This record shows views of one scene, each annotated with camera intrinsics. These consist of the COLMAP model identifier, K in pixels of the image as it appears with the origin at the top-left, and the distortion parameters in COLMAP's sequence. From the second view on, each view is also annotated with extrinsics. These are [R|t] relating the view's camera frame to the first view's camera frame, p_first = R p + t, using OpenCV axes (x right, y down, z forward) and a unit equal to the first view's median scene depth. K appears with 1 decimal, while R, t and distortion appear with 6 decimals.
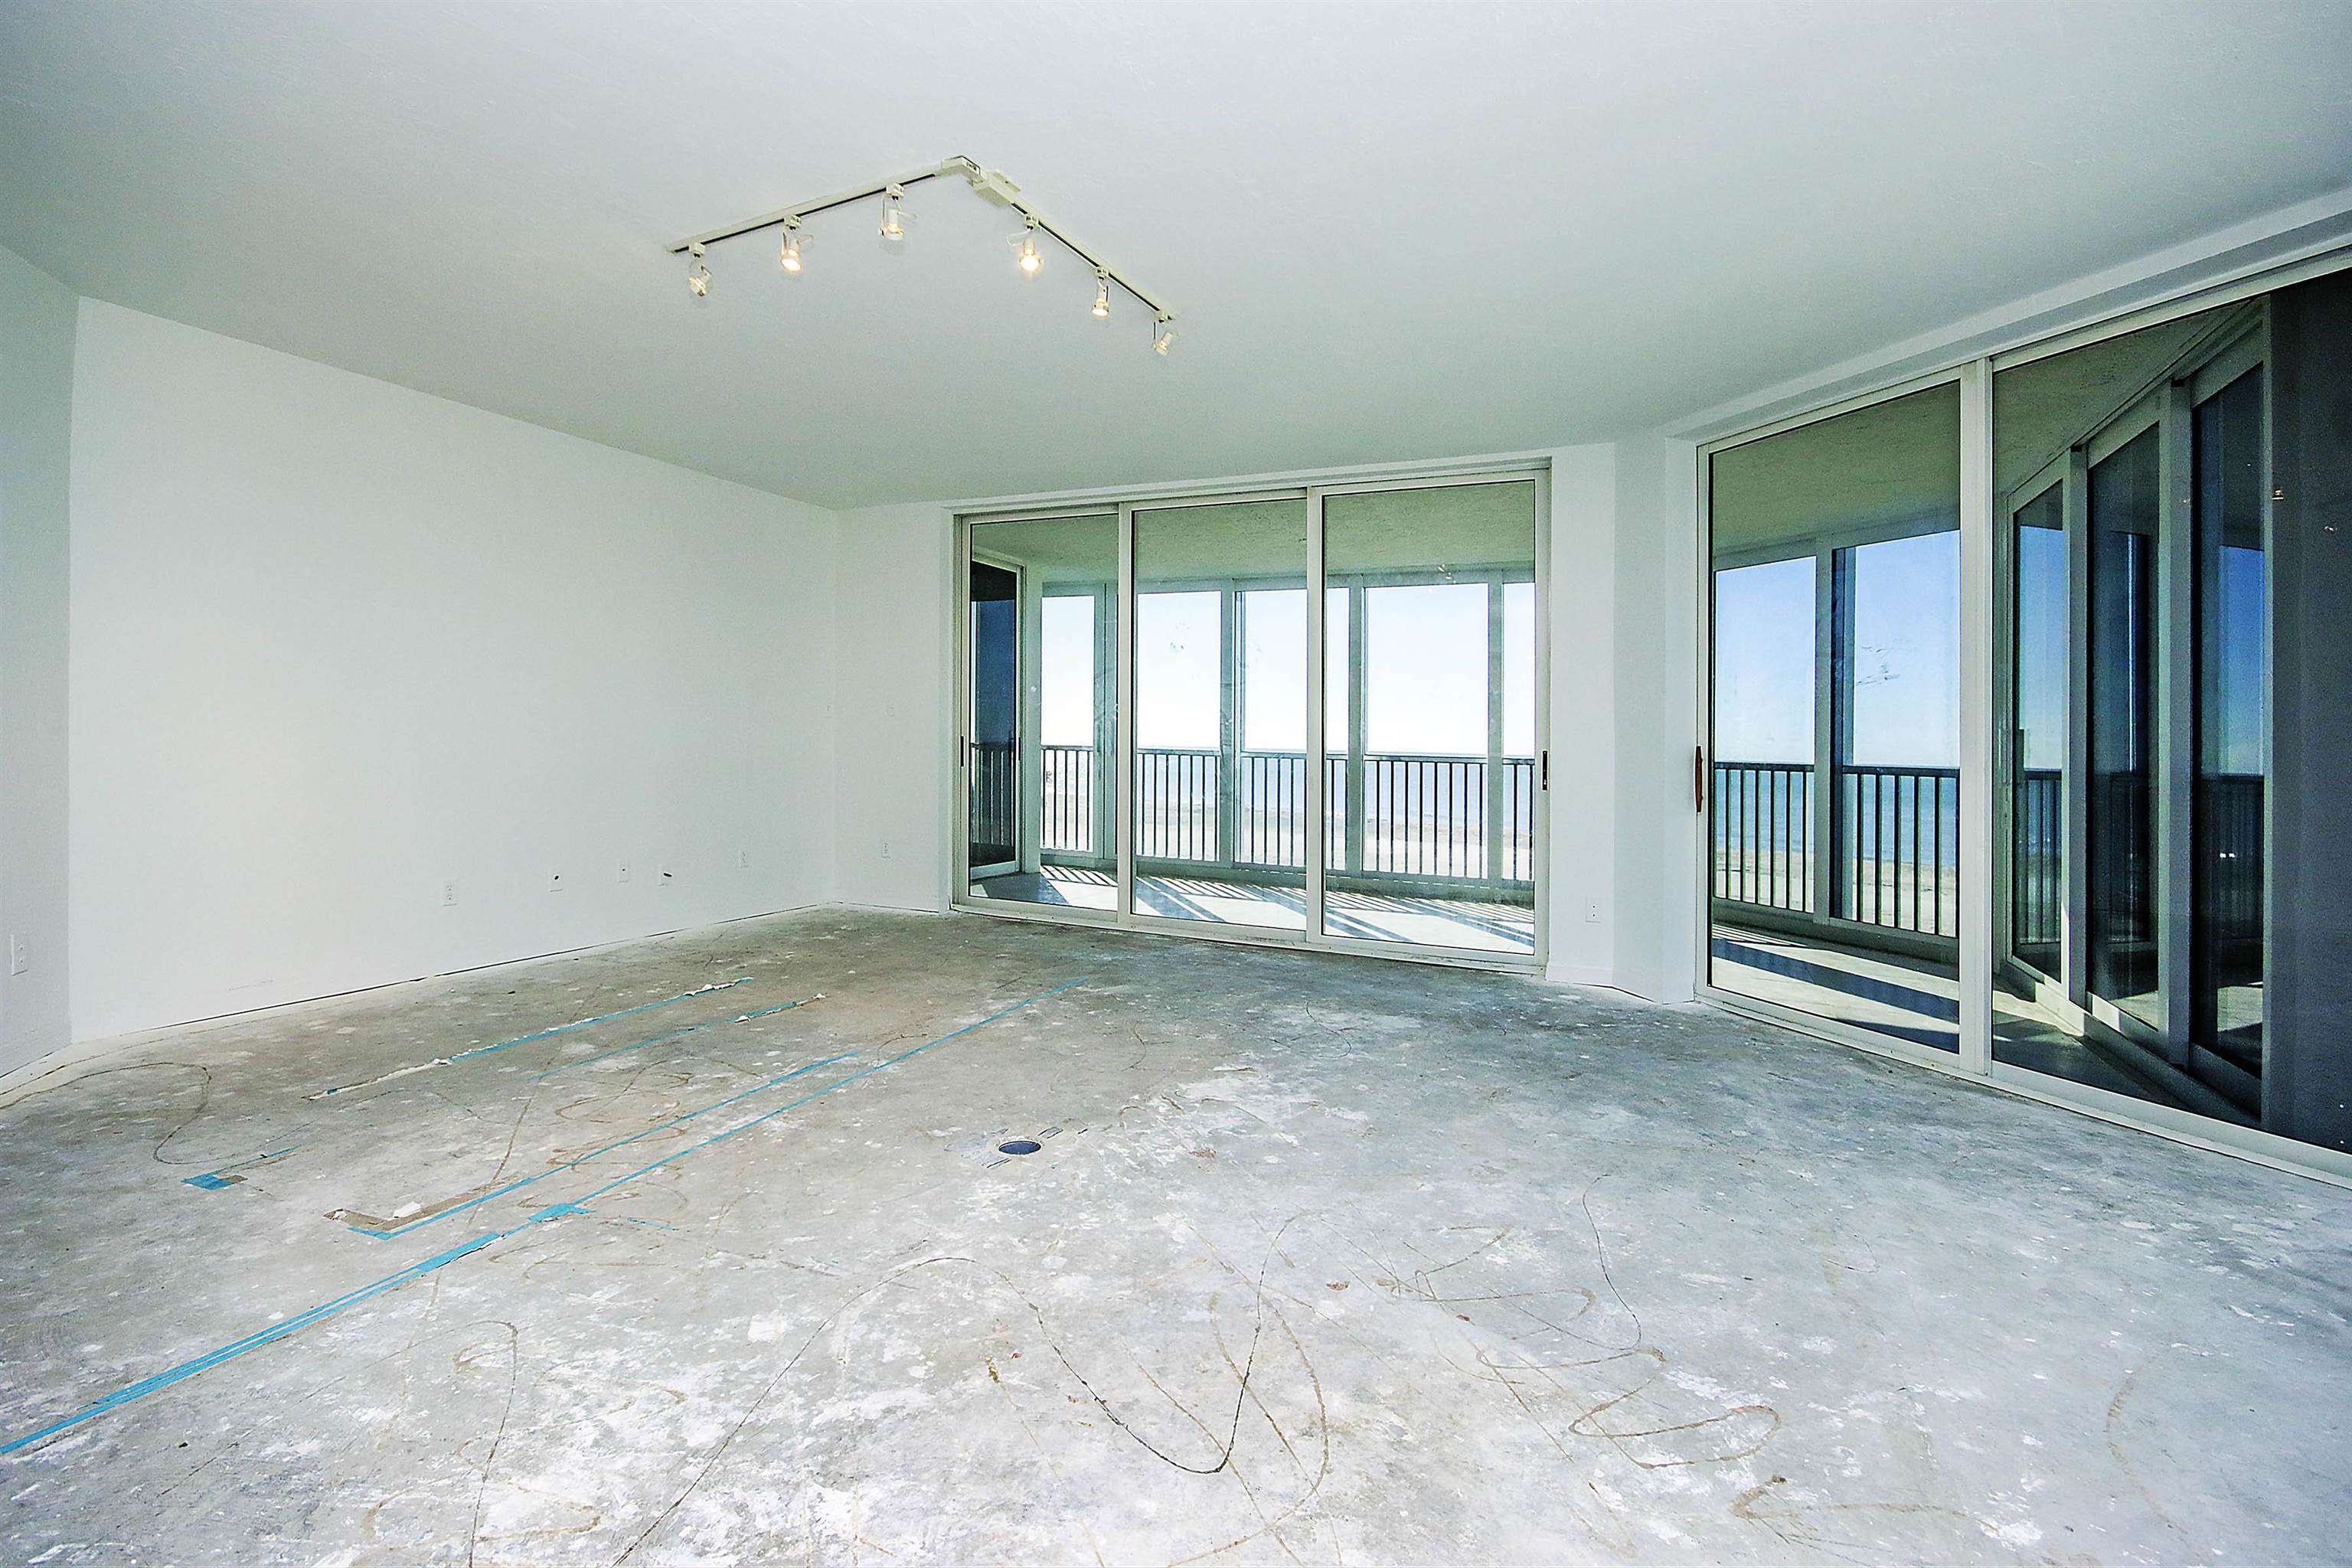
lens RADIAL K [[1110.8, 0, 1182.4], [0, 1110.8, 755.2], [0, 0, 1]] dist [0.003262, -0.007440]
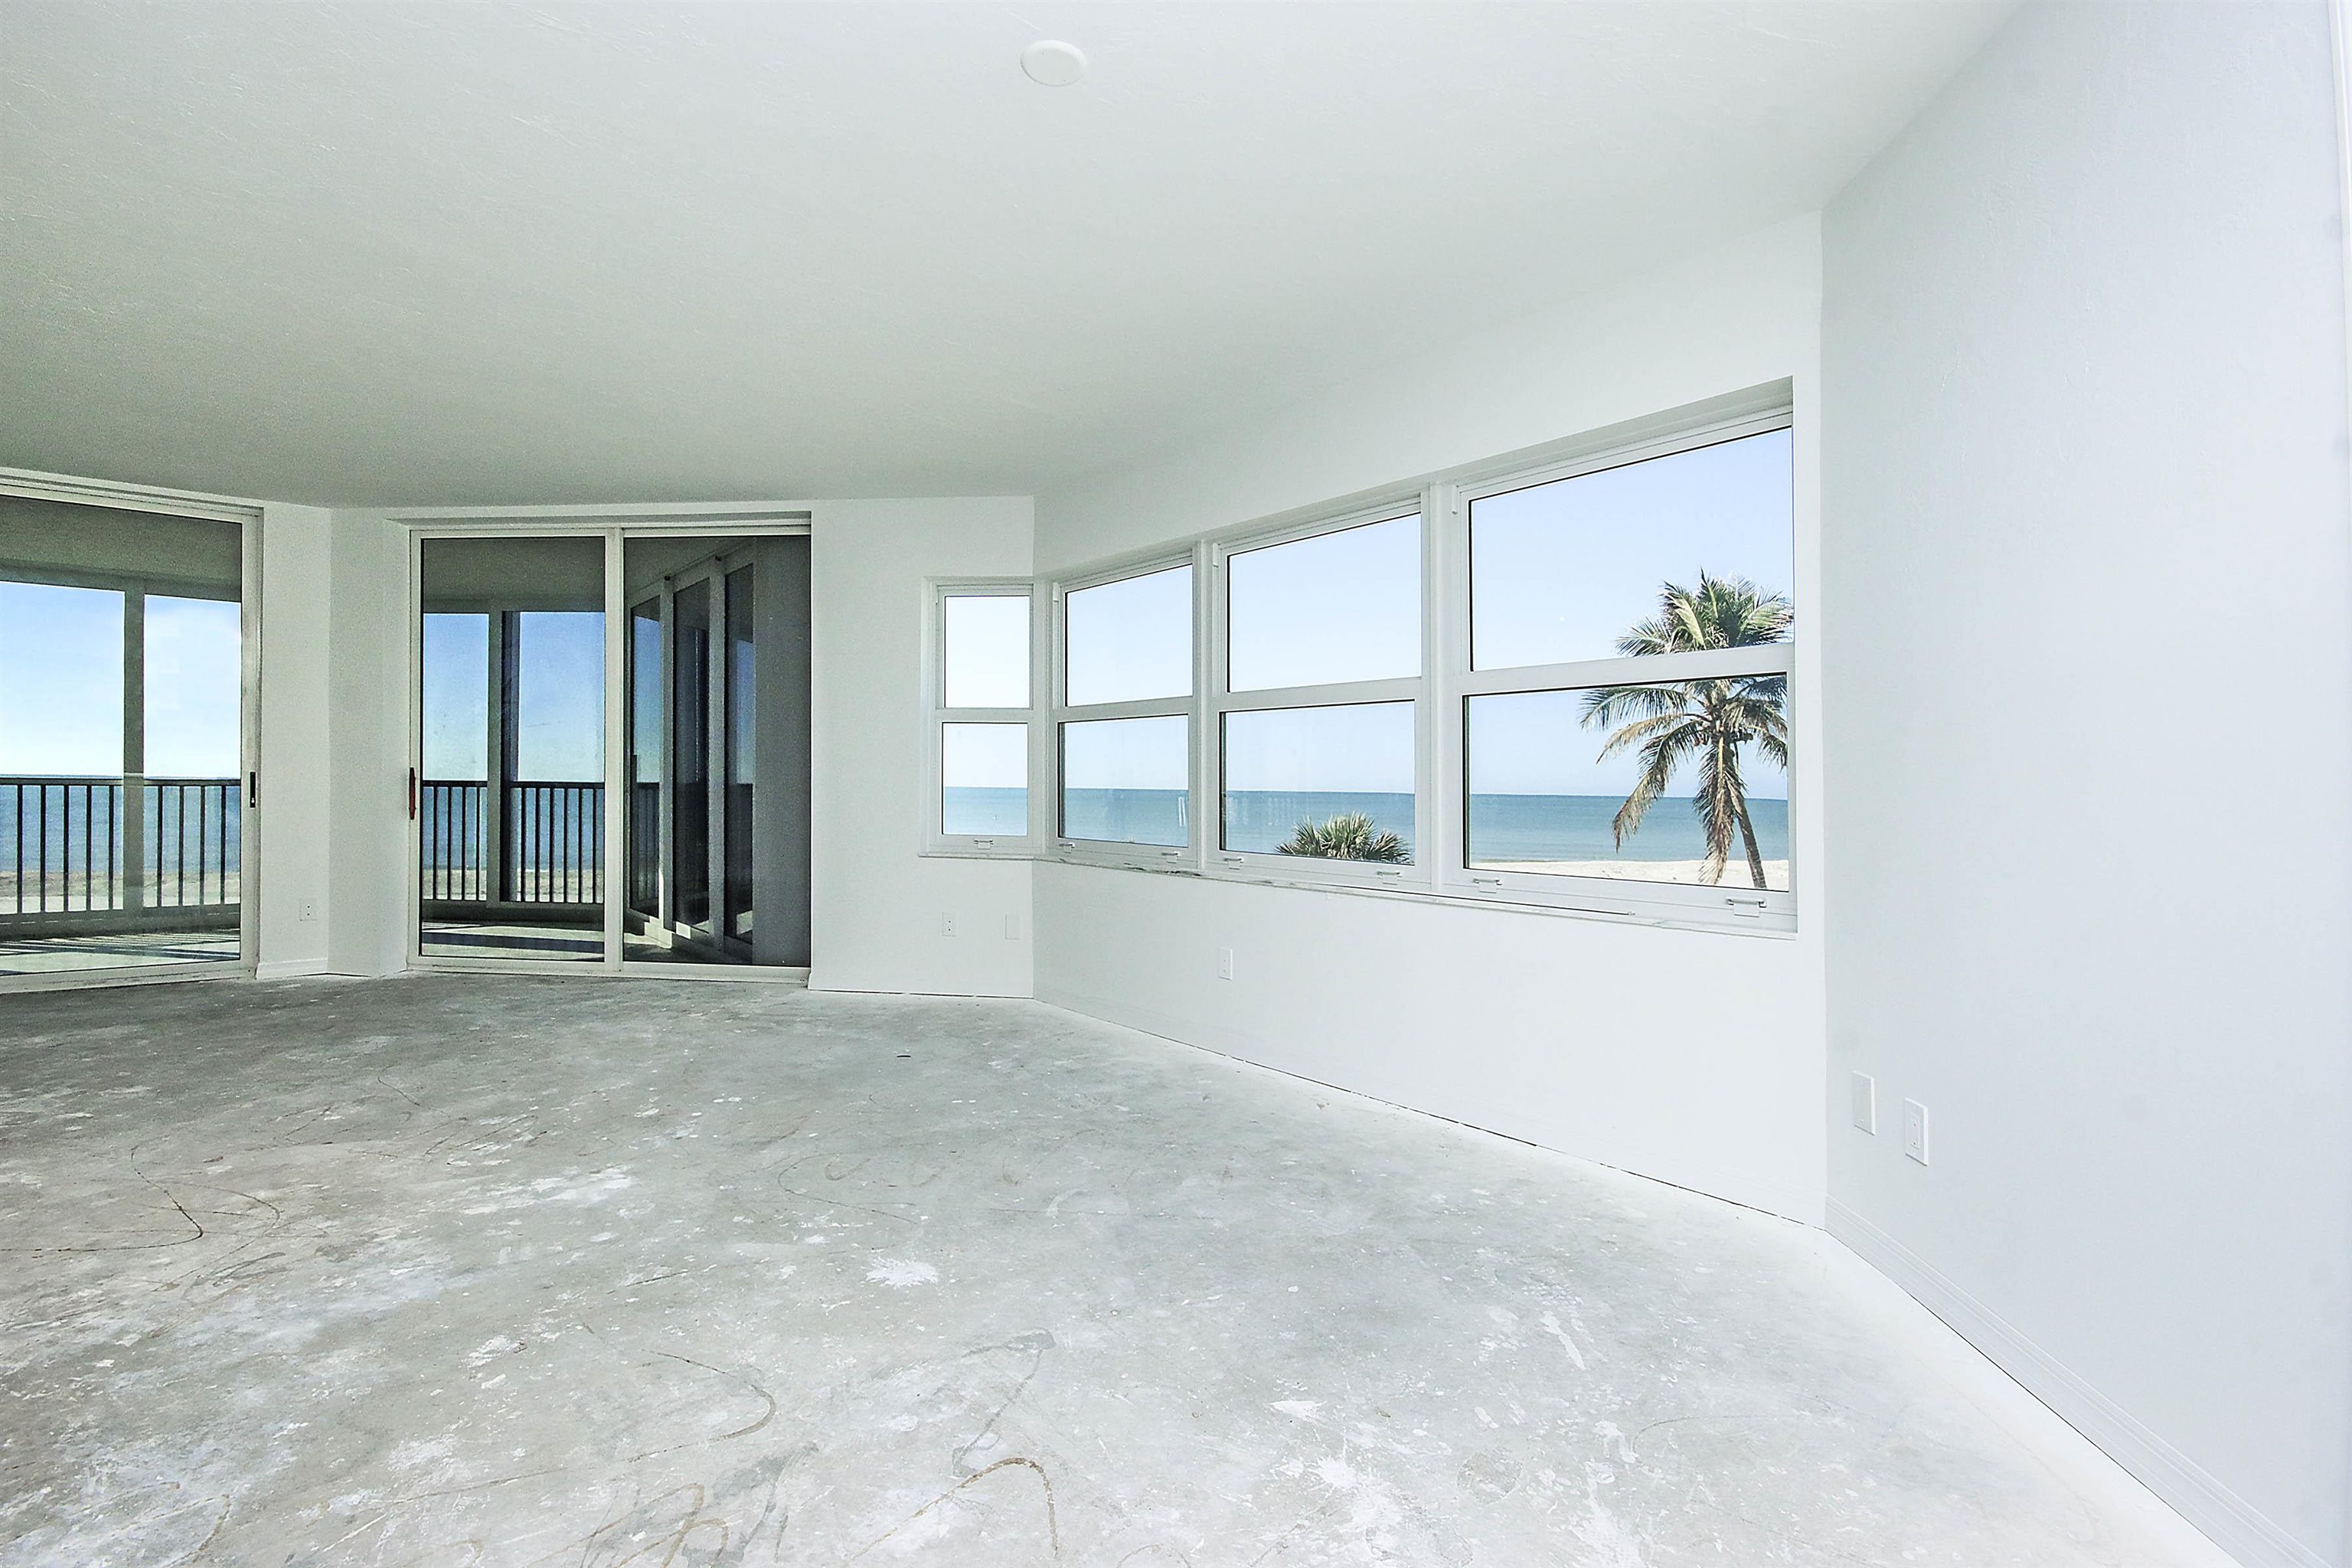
lens RADIAL K [[1110.8, 0, 1182.4], [0, 1110.8, 755.2], [0, 0, 1]] dist [0.003262, -0.007440]
pose [[0.442196, 0.007413, 0.896888, -0.279111], [0.005843, 0.999921, -0.011145, -0.003198], [-0.896899, 0.010169, 0.442118, -0.344642]]
